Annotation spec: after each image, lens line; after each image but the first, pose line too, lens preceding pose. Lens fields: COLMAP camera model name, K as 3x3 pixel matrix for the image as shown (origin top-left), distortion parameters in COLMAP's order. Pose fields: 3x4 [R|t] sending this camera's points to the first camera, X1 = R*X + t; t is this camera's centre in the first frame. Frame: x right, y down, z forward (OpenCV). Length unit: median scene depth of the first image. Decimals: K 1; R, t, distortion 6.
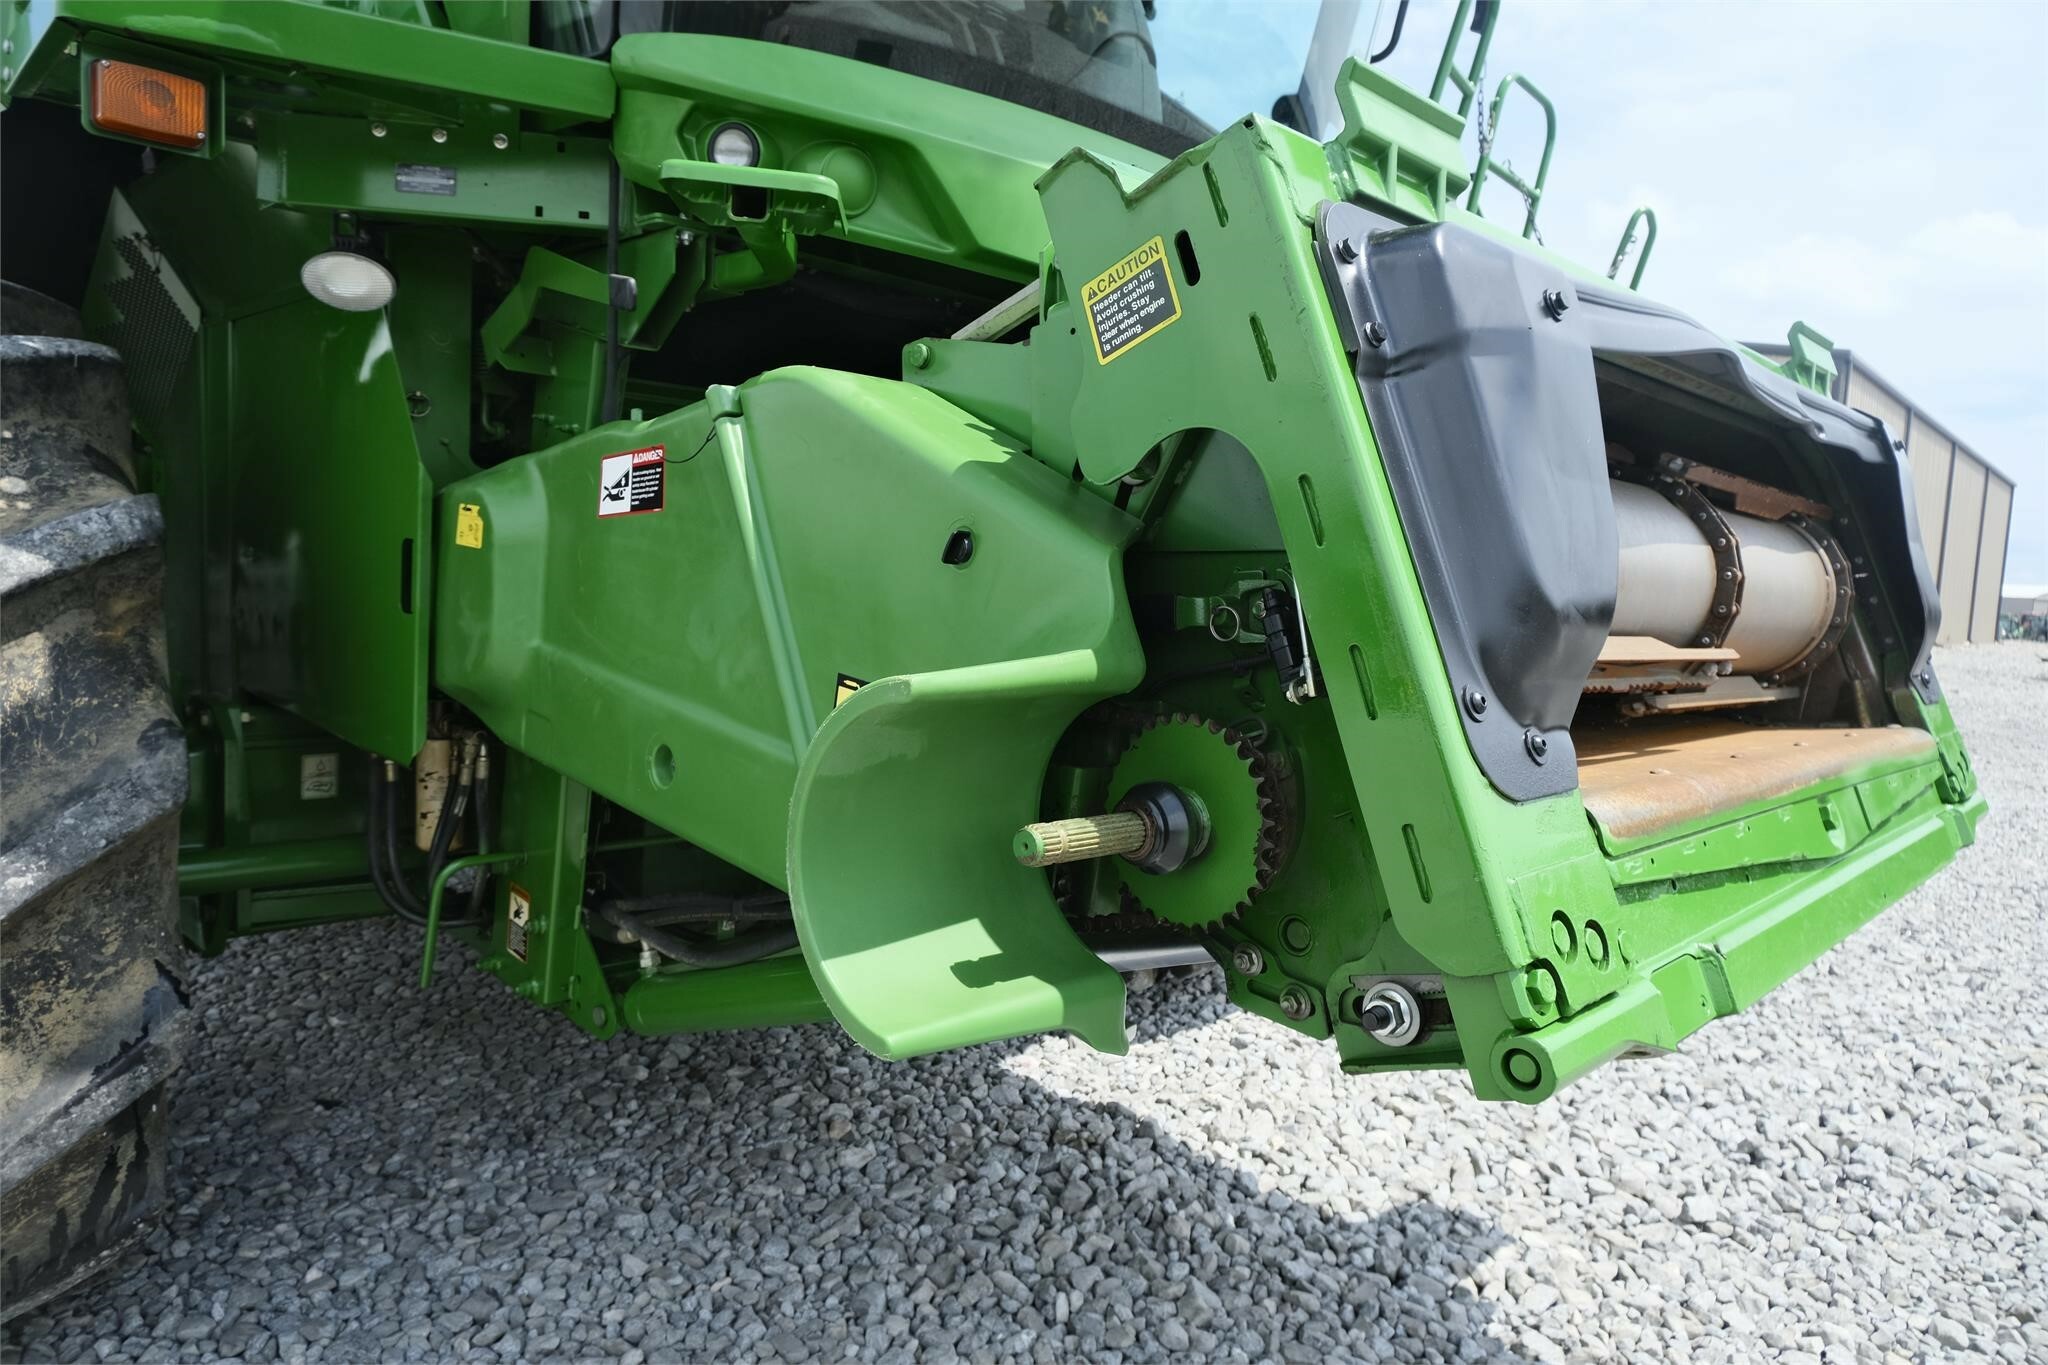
lens RADIAL K [[1275.0, 0, 1024.0], [0, 1275.0, 682.5], [0, 0, 1]] dist [-0.012946, 0.004257]
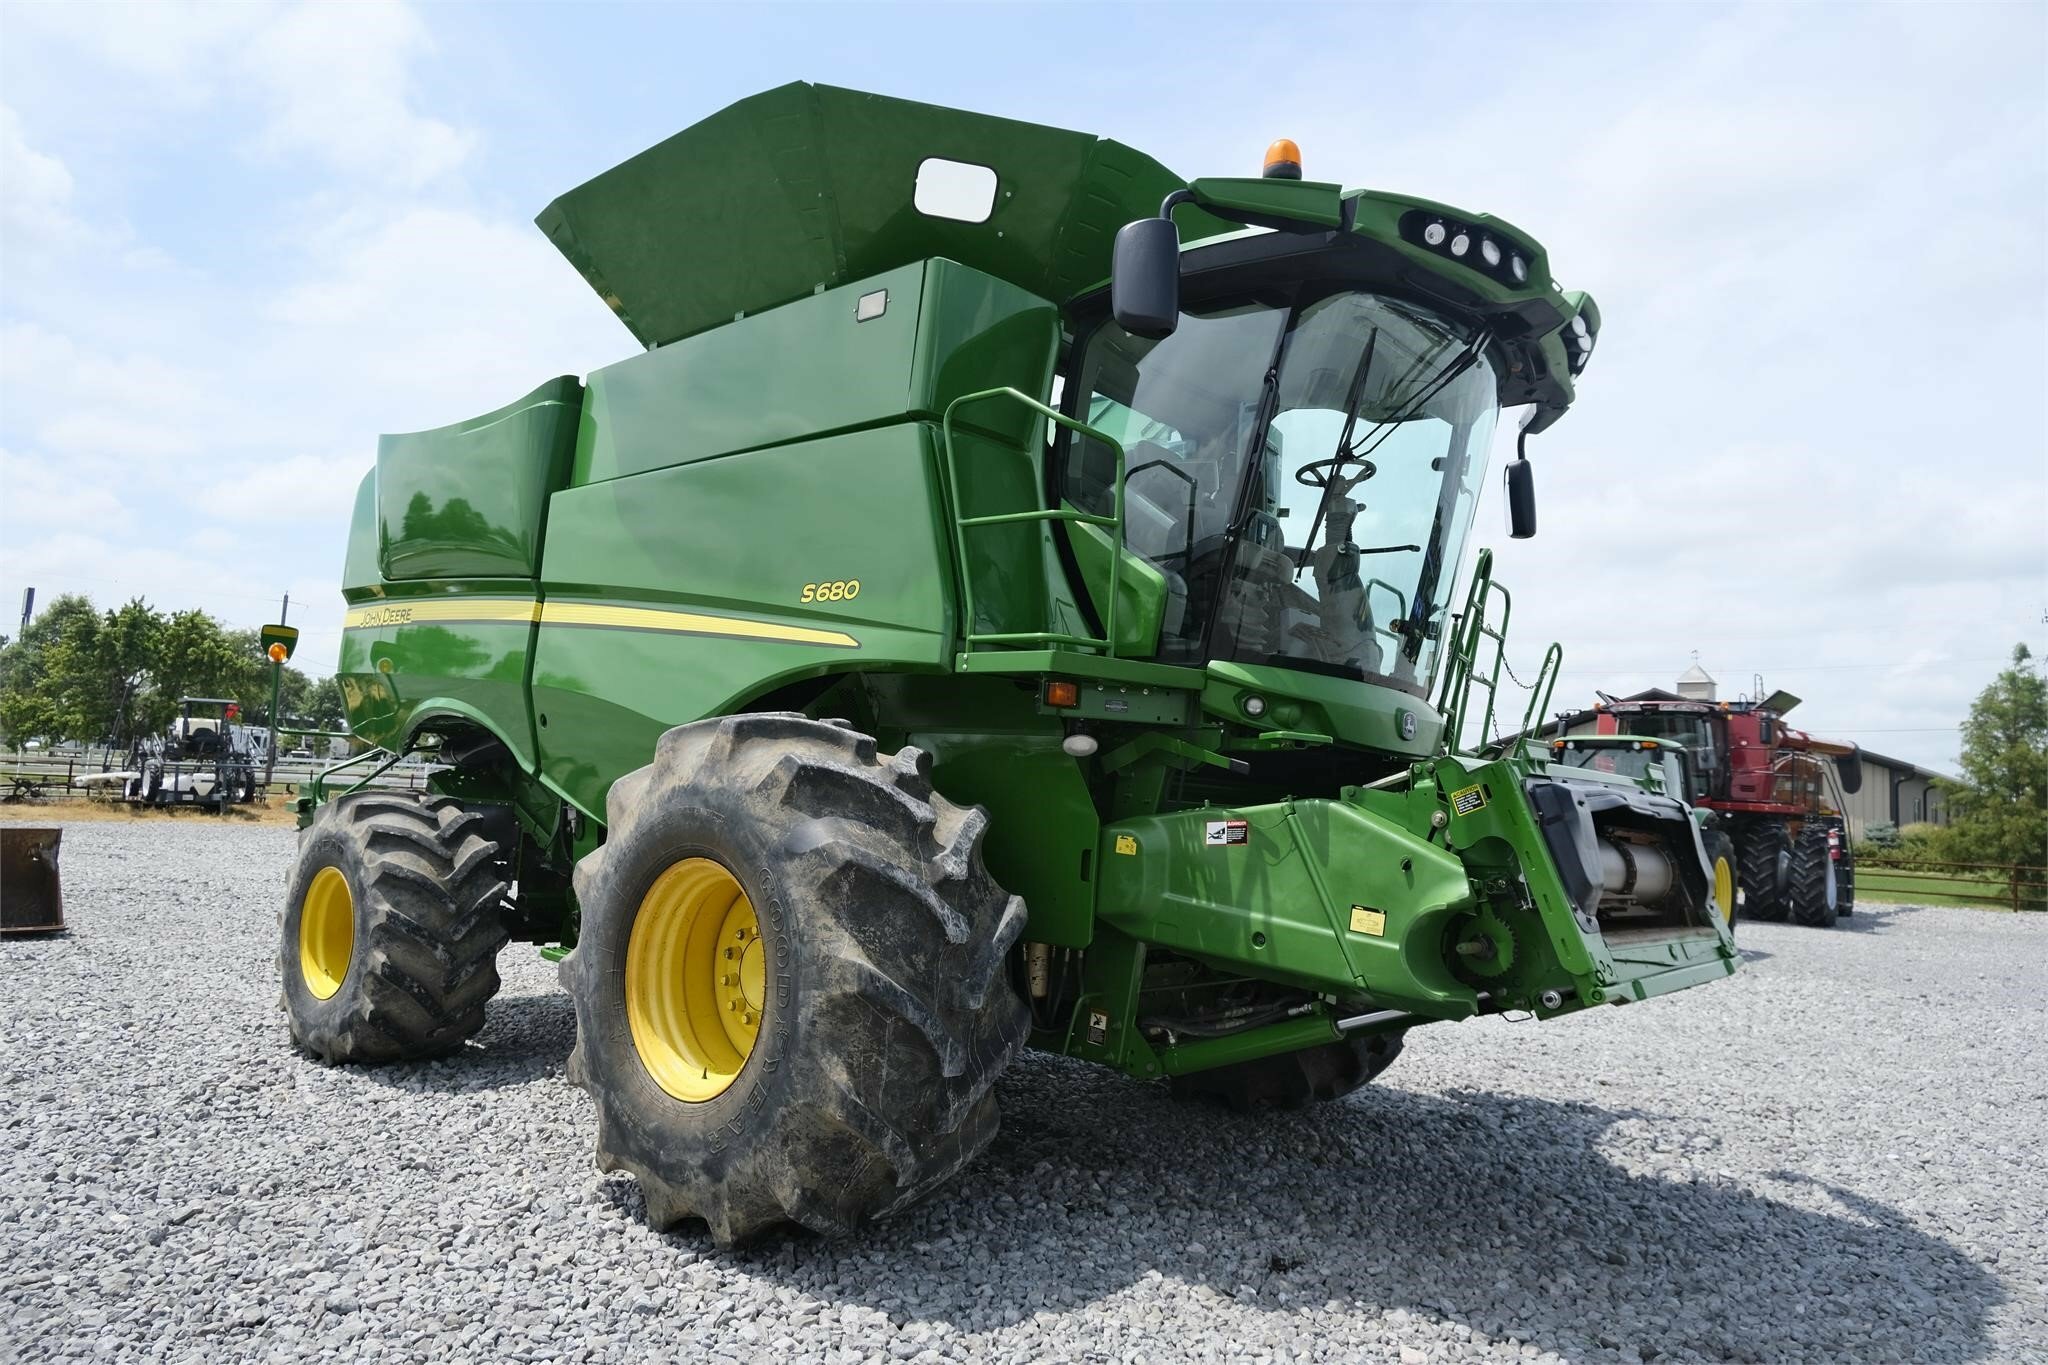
lens RADIAL K [[1279.0, 0, 1024.0], [0, 1279.0, 682.5], [0, 0, 1]] dist [-0.031959, 0.000738]
pose [[0.997944, 0.009859, 0.063324, -1.004933], [0.002514, 0.981311, -0.192412, 0.050750], [-0.064037, 0.192176, 0.979269, -1.809332]]
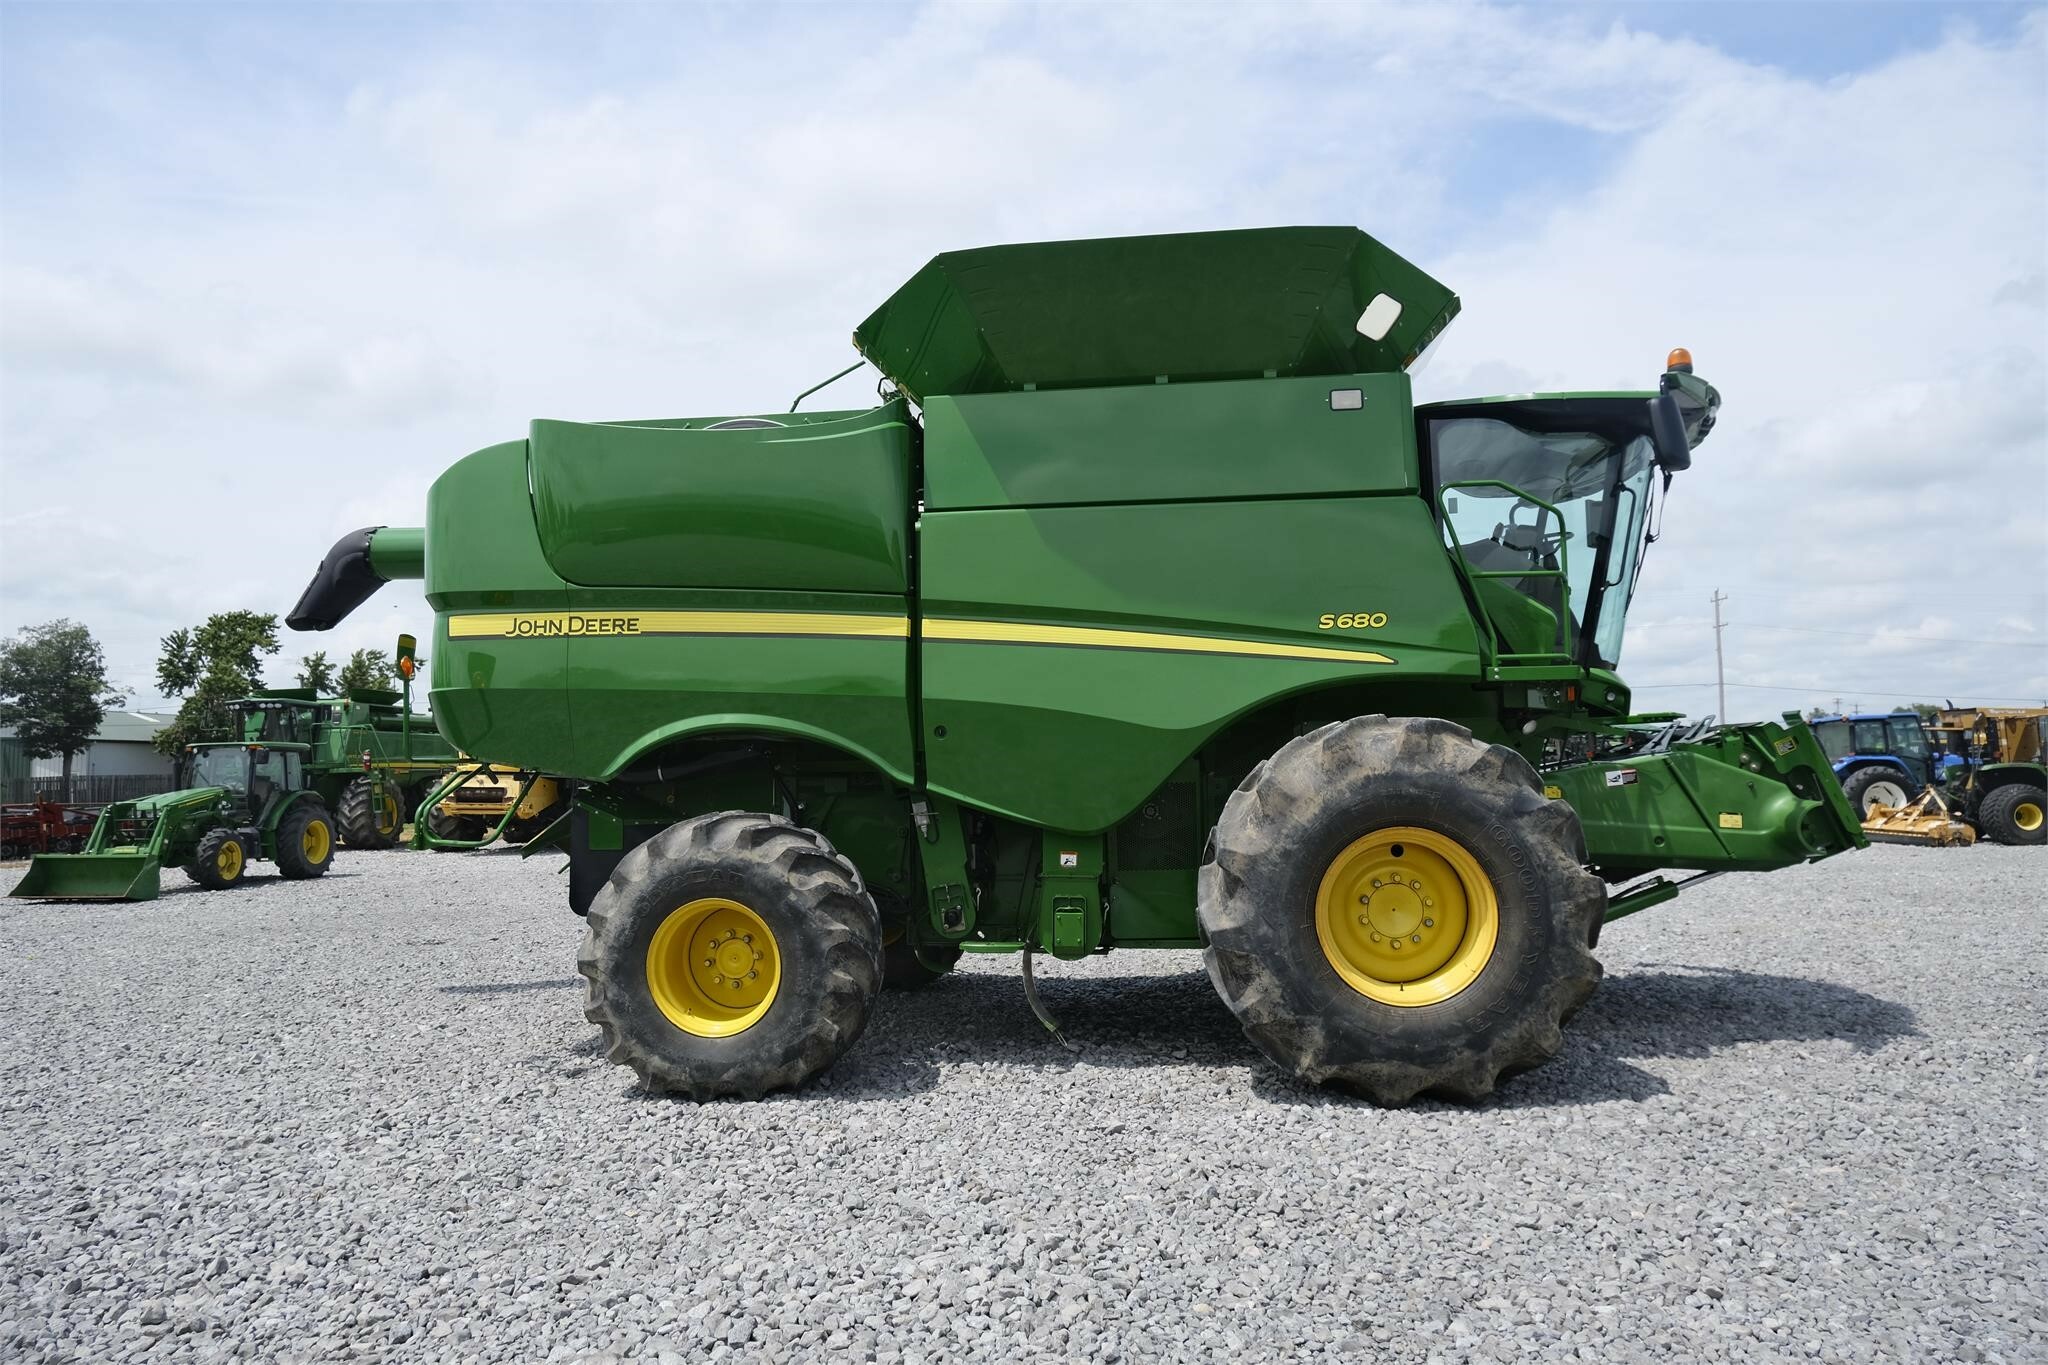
lens RADIAL K [[1275.0, 0, 1024.0], [0, 1275.0, 682.5], [0, 0, 1]] dist [-0.012946, 0.004257]
pose [[0.779564, -0.023459, 0.625883, -4.965062], [0.129303, 0.983799, -0.124179, -0.222864], [-0.612830, 0.177734, 0.769968, -1.185193]]
